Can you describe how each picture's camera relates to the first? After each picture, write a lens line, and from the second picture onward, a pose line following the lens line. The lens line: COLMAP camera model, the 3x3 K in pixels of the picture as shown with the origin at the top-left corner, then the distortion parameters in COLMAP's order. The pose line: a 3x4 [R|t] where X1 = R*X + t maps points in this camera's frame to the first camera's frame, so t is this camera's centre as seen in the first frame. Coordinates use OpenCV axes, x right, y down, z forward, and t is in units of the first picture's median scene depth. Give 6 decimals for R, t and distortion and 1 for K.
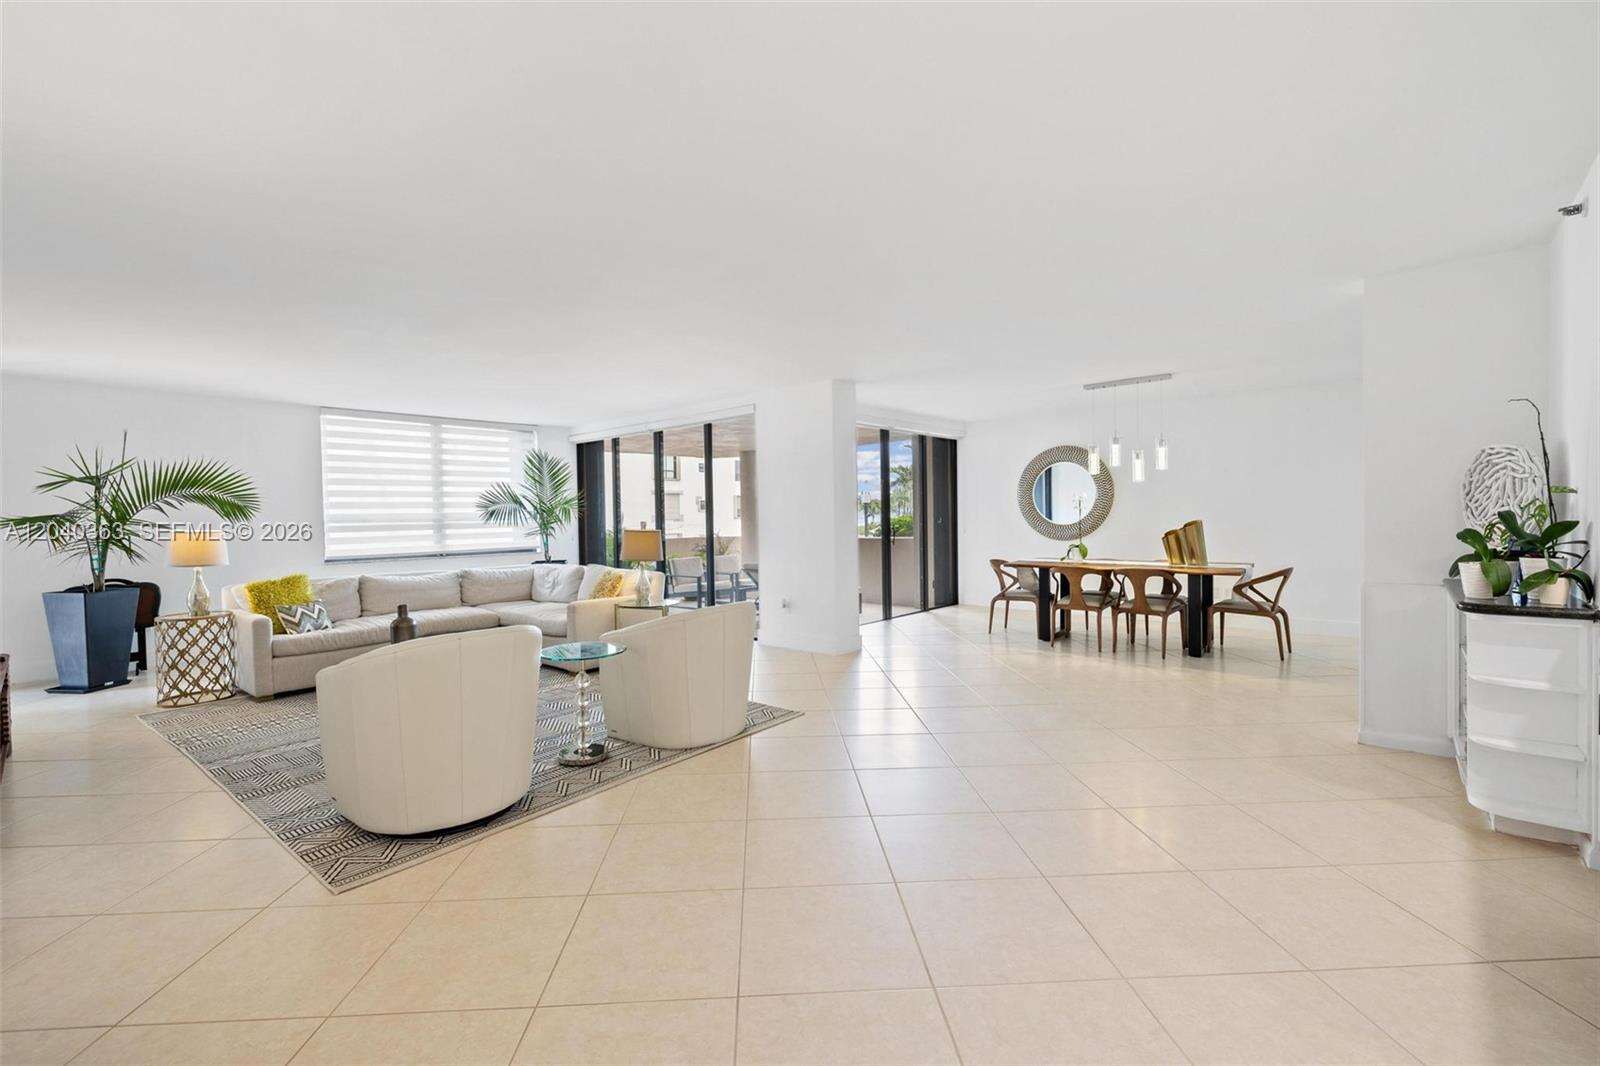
lens RADIAL K [[681.0, 0, 800.0], [0, 681.0, 533.0], [0, 0, 1]] dist [0.002055, 0.000140]
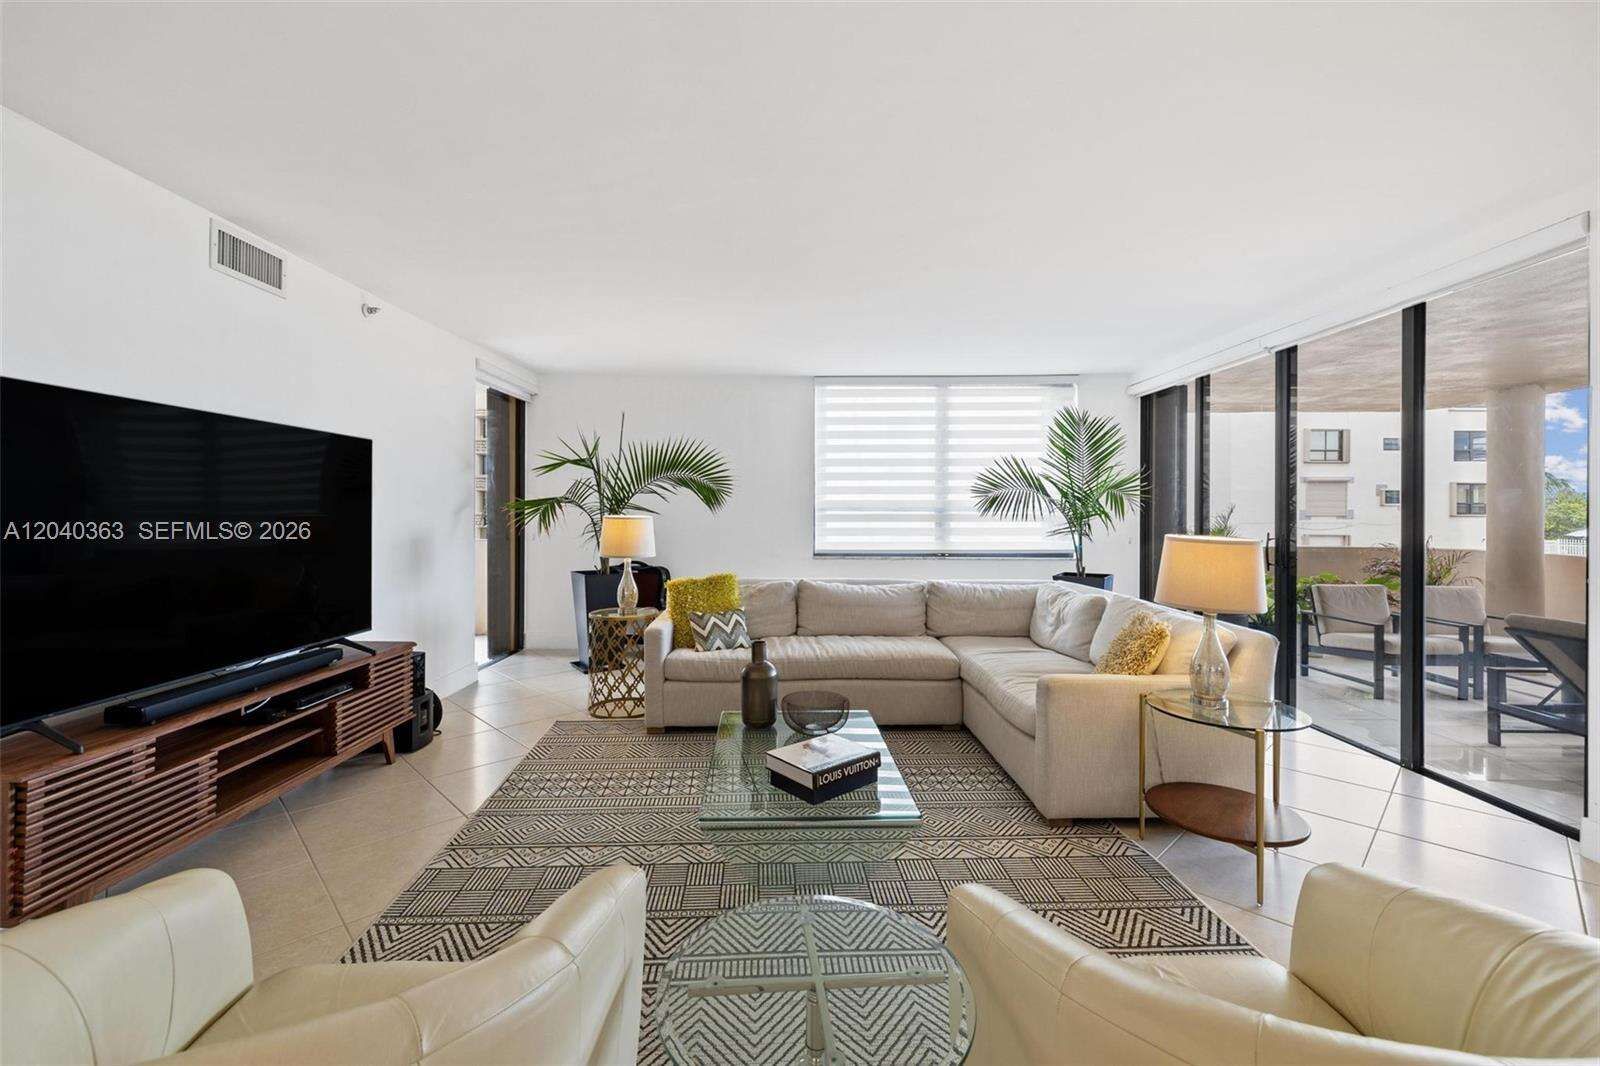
lens RADIAL K [[689.0, 0, 788.4], [0, 689.0, 509.5], [0, 0, 1]] dist [0.002772, 0.000164]
pose [[0.652515, 0.016565, -0.757594, -0.061994], [-0.033450, 0.999416, -0.006958, -0.009203], [0.757037, 0.029881, 0.652688, 0.430141]]
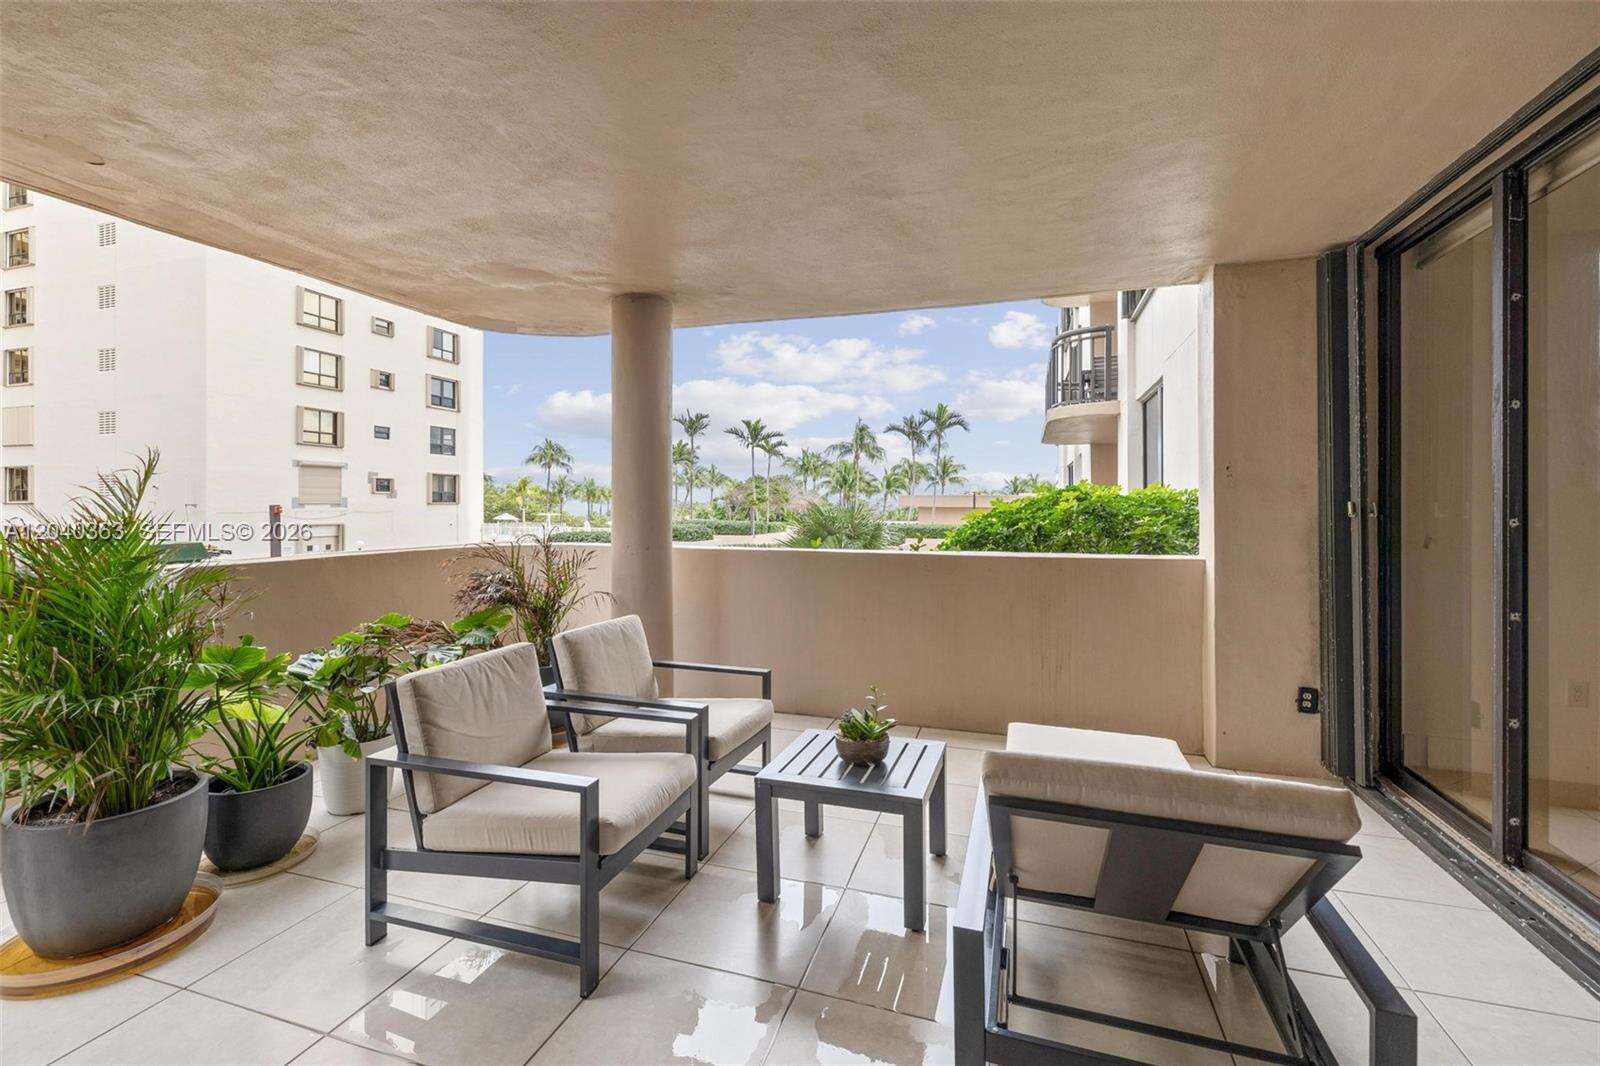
lens RADIAL K [[699.7, 0, 796.2], [0, 699.7, 500.1], [0, 0, 1]] dist [0.004329, 0.000295]
pose [[0.918101, 0.024205, 0.395607, -0.253789], [-0.010258, 0.999250, -0.037333, -0.011334], [-0.396214, 0.030217, 0.917661, 1.150862]]
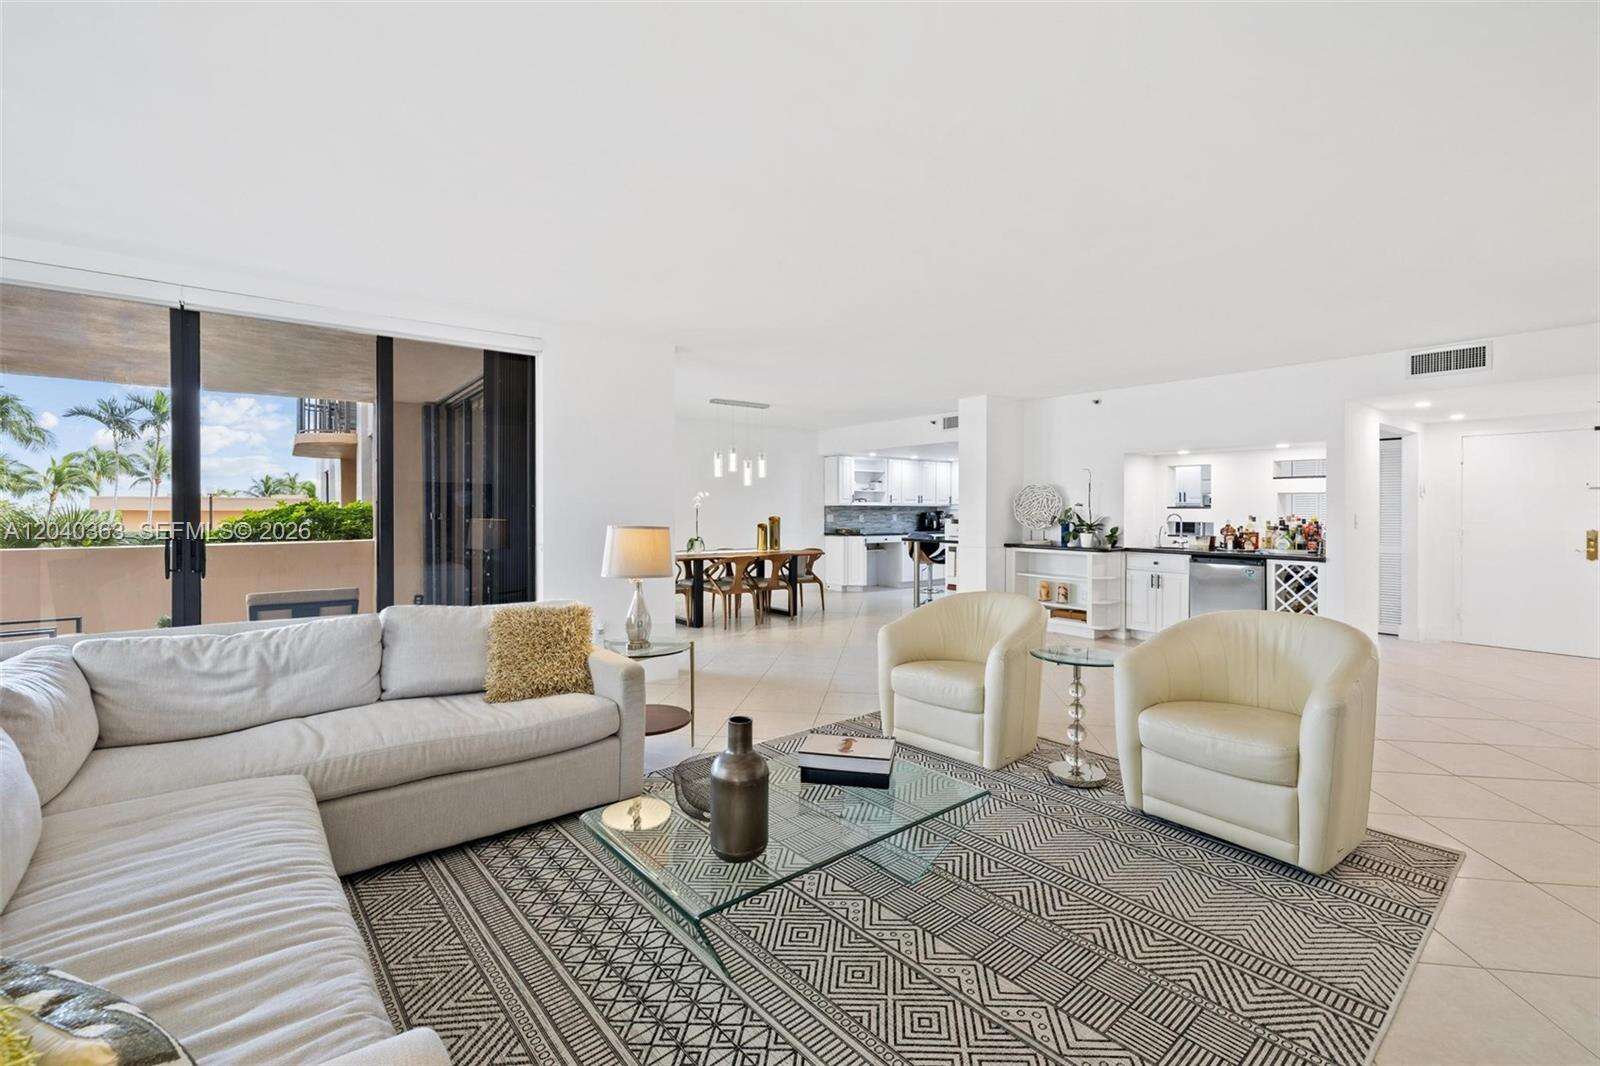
lens RADIAL K [[684.7, 0, 804.4], [0, 684.7, 511.9], [0, 0, 1]] dist [0.000408, -0.000178]
pose [[0.194379, 0.015227, 0.980808, -0.688586], [0.017897, 0.999658, -0.019066, -0.001716], [-0.980763, 0.021259, 0.194040, 0.635588]]
